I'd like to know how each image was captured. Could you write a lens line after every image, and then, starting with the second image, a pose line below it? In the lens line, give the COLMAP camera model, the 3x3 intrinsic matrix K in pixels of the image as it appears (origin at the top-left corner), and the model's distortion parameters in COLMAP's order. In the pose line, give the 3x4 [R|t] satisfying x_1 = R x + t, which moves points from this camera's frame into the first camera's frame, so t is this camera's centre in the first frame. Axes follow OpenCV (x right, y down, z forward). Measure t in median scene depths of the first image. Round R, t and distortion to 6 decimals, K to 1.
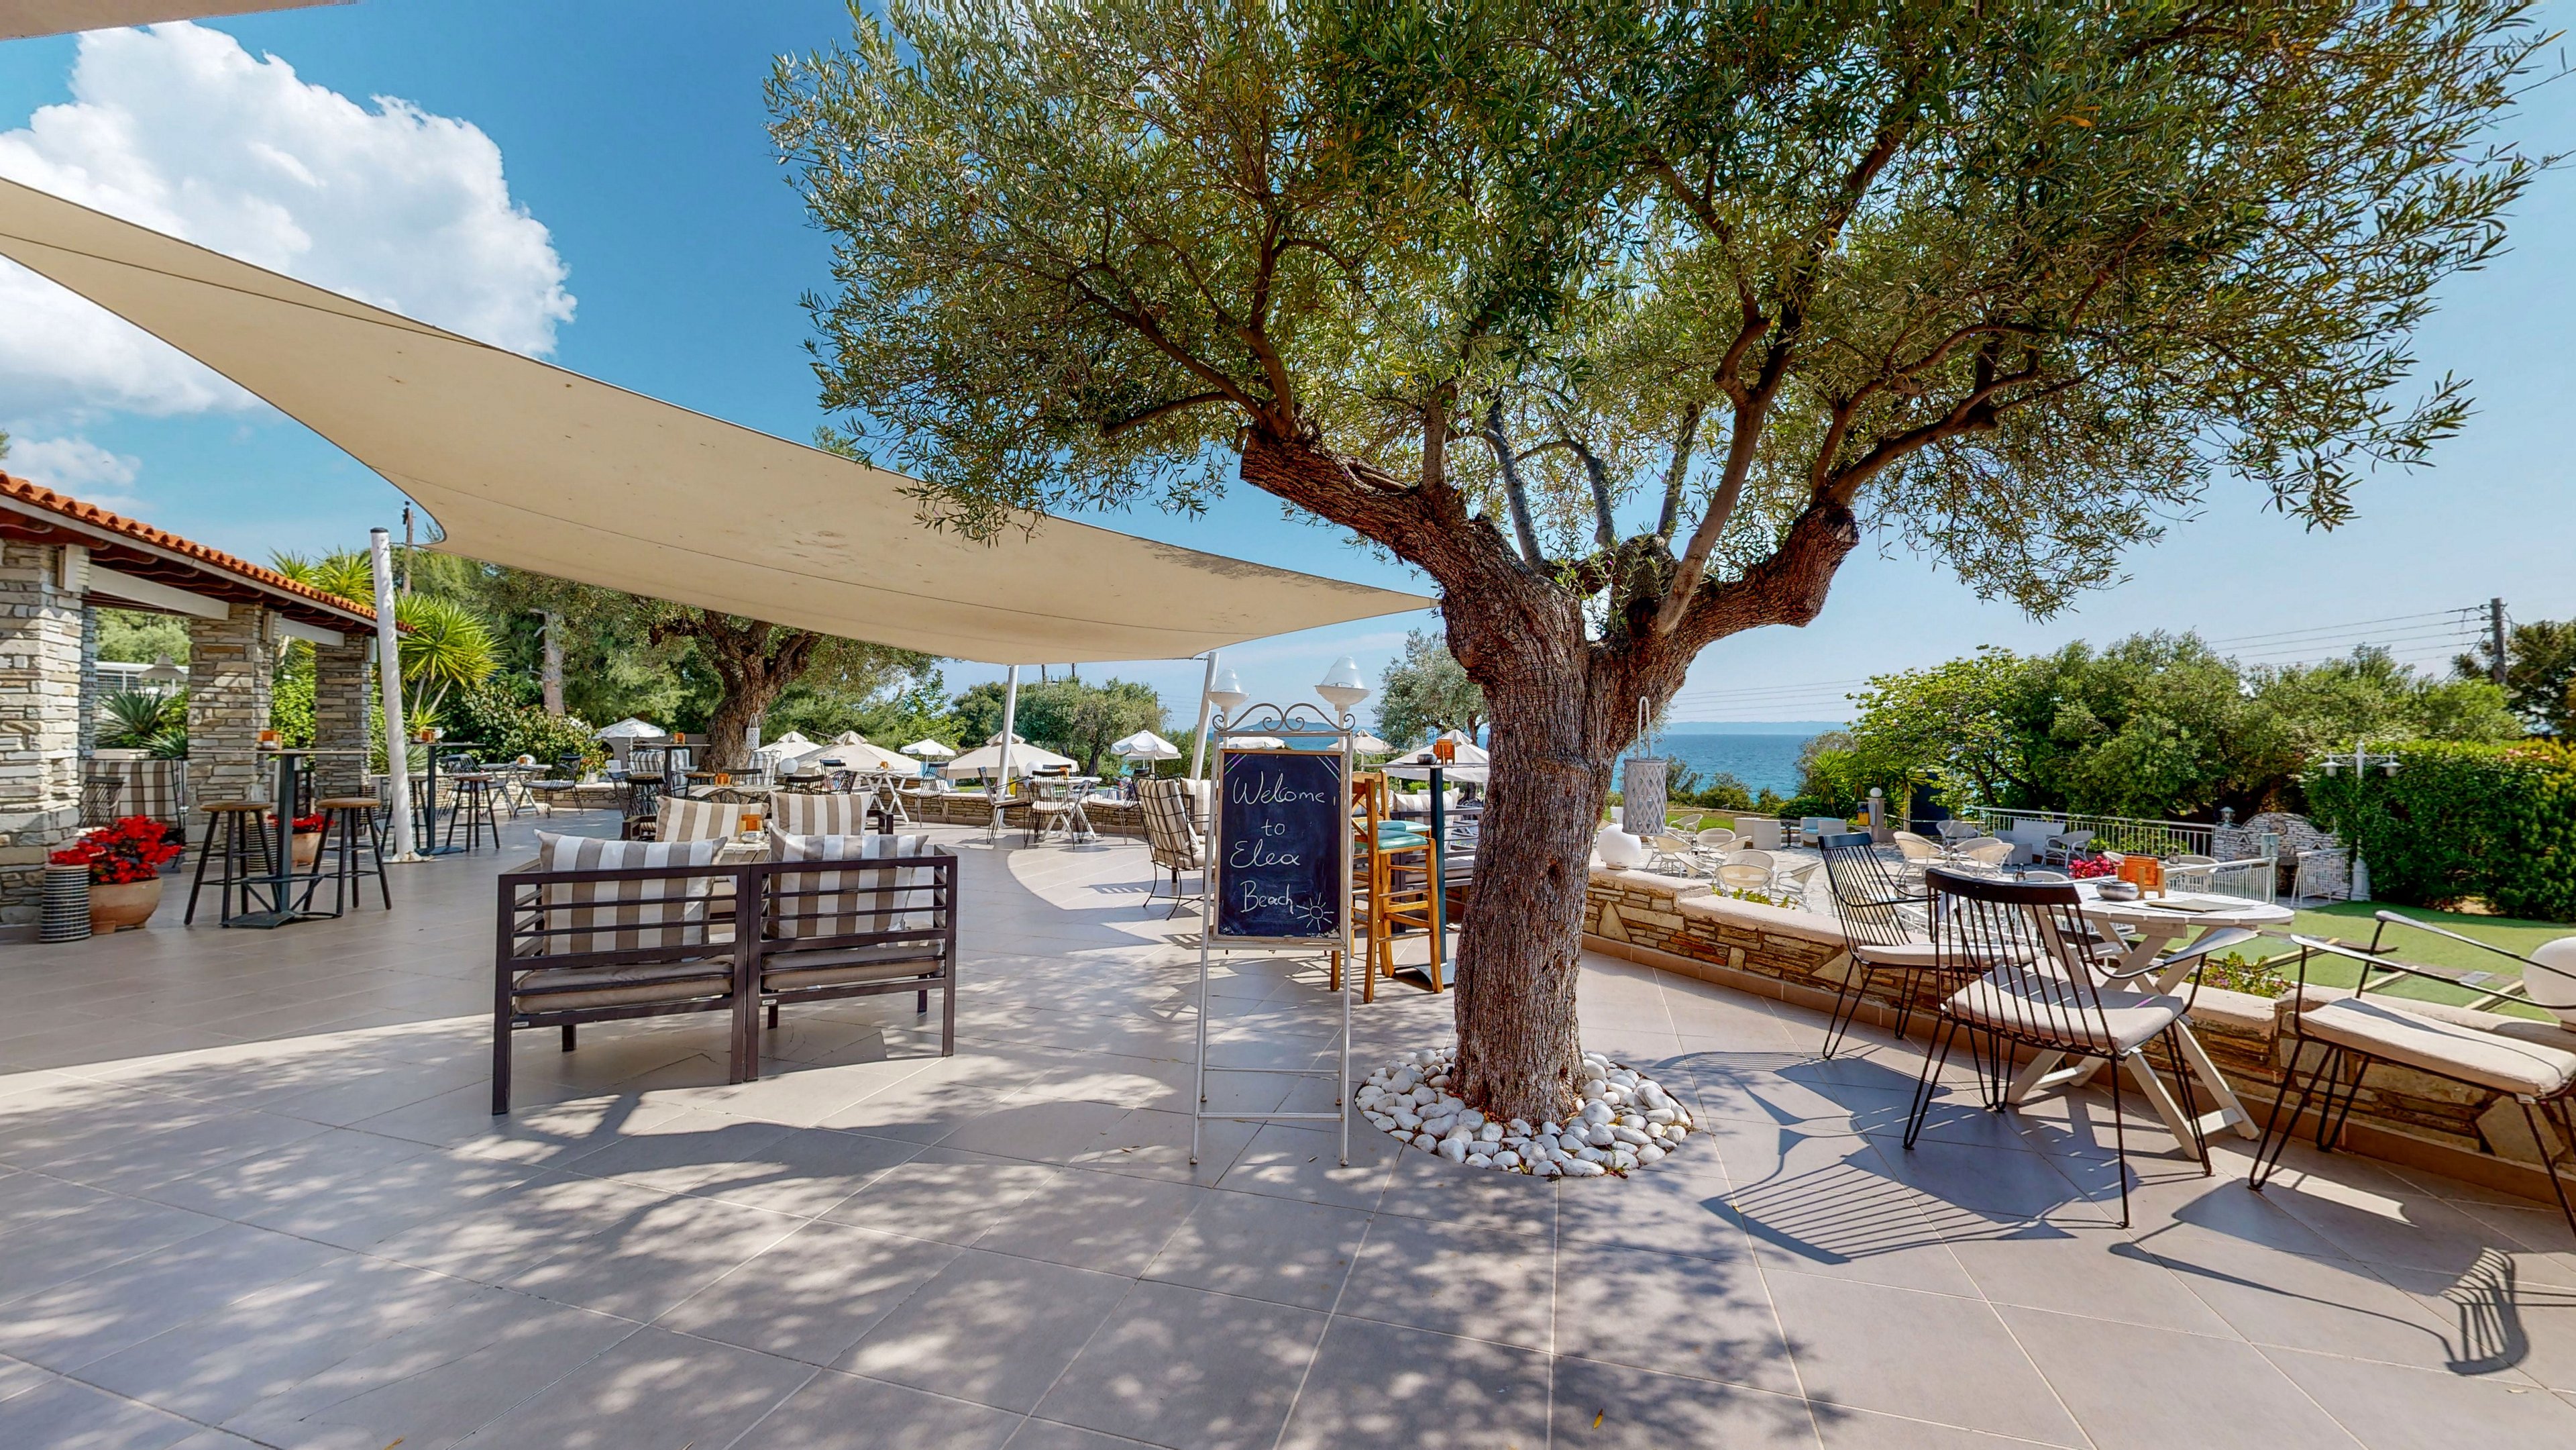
lens RADIAL K [[943.8, 0, 1288.7], [0, 943.8, 733.7], [0, 0, 1]] dist [0.004963, -0.000274]
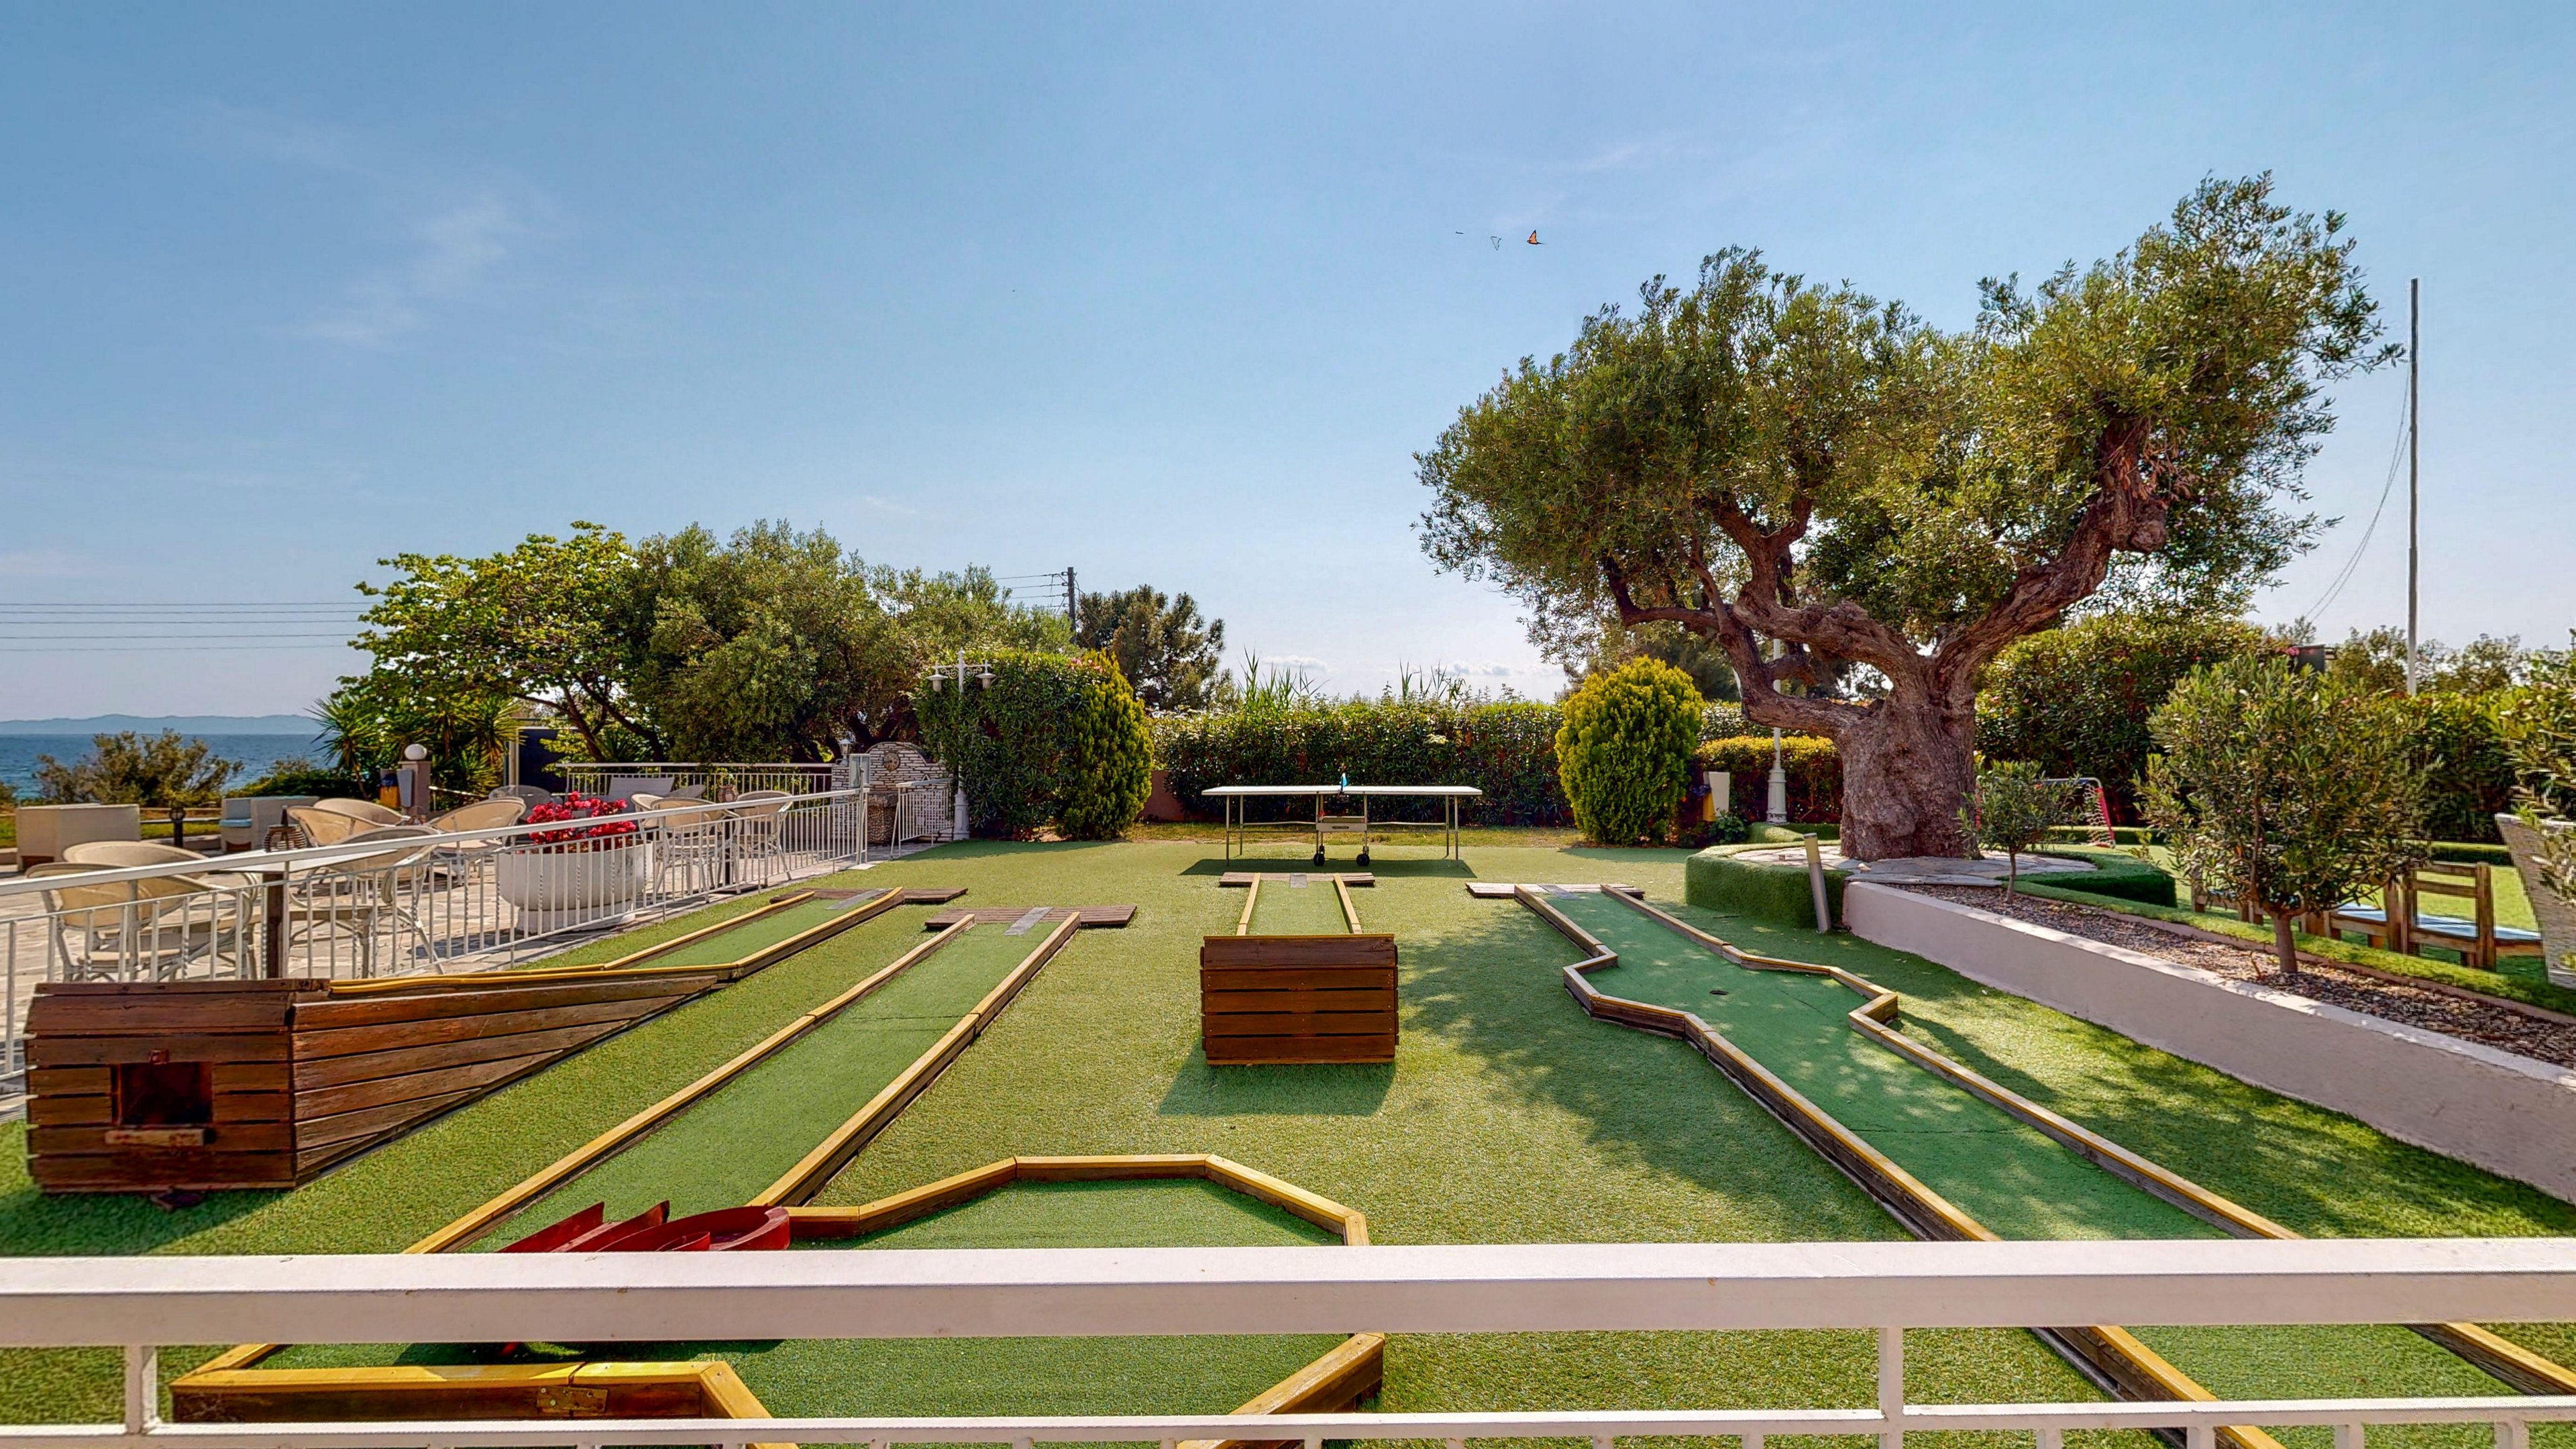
lens RADIAL K [[1071.2, 0, 1294.5], [0, 1071.2, 734.3], [0, 0, 1]] dist [0.004567, 0.000469]
pose [[0.450456, -0.006074, 0.892778, 0.403847], [0.005066, 0.999978, 0.004247, 0.077039], [-0.892784, 0.002610, 0.450477, 0.303370]]
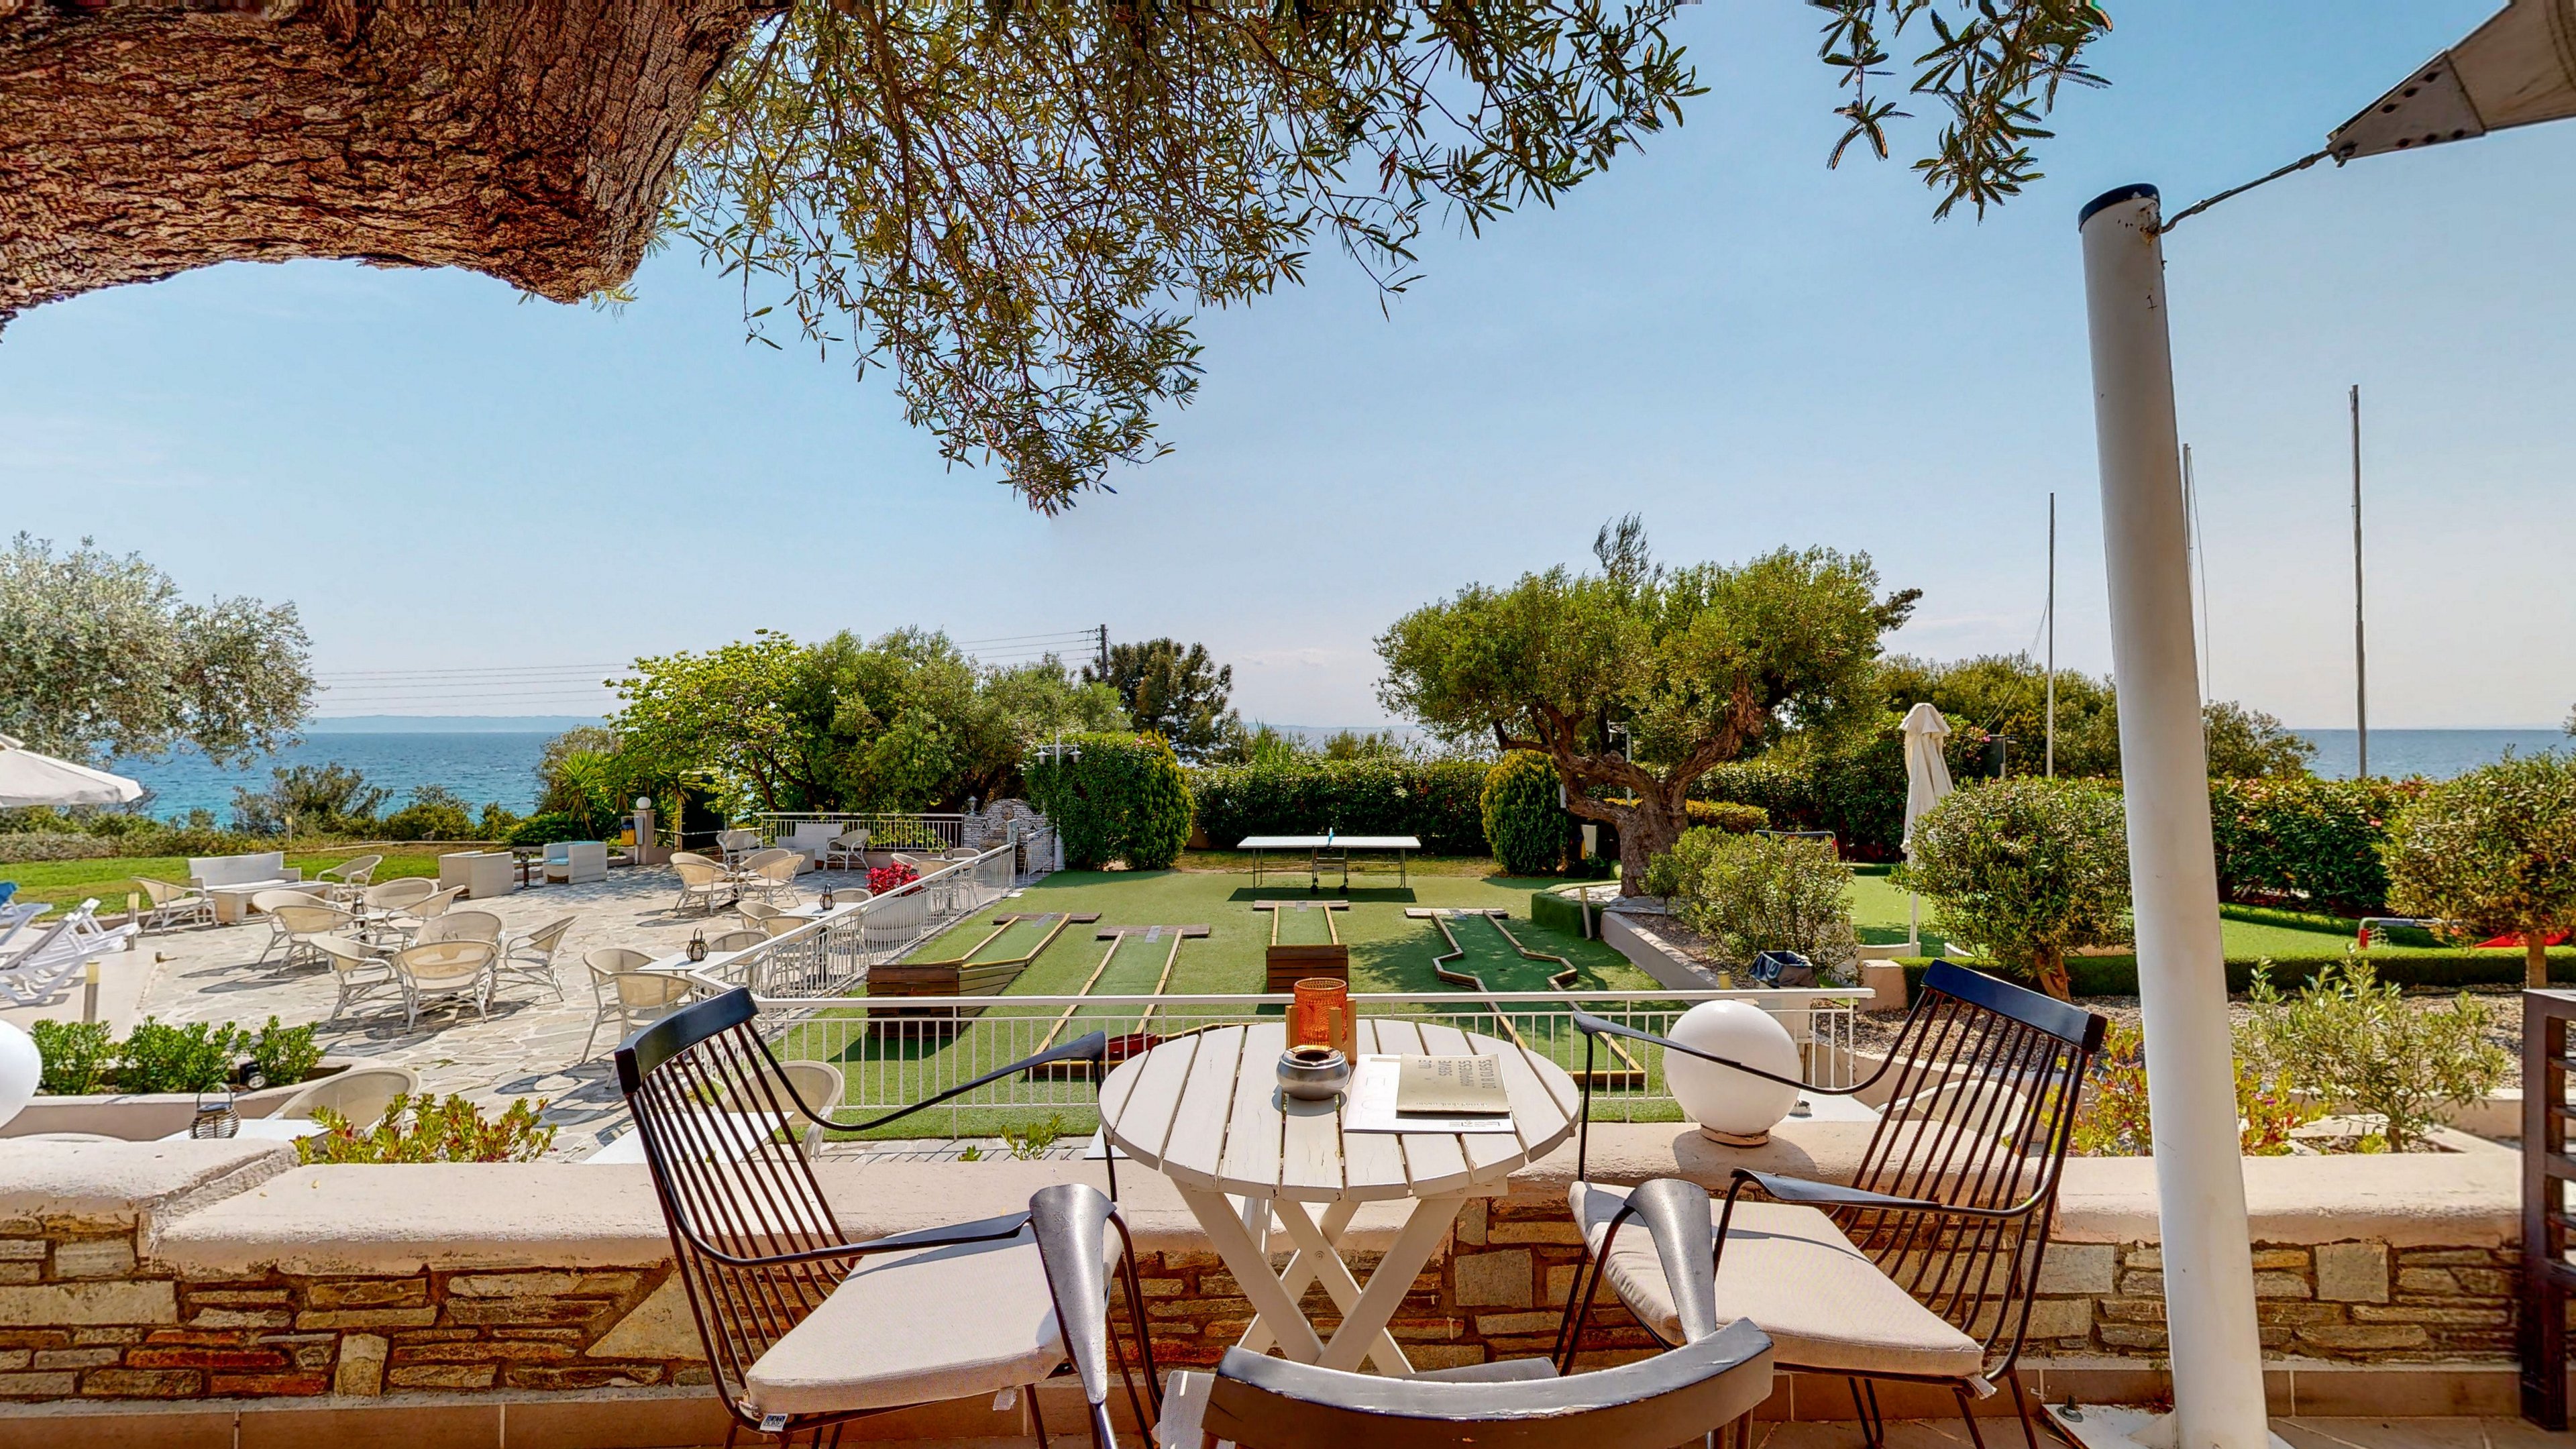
lens RADIAL K [[1071.2, 0, 1290.3], [0, 1071.2, 719.5], [0, 0, 1]] dist [0.004567, 0.000469]
pose [[0.448808, 0.001357, 0.893627, 0.080040], [0.007409, 0.999959, -0.005239, 0.000091], [-0.893597, 0.008972, 0.448780, 0.150036]]
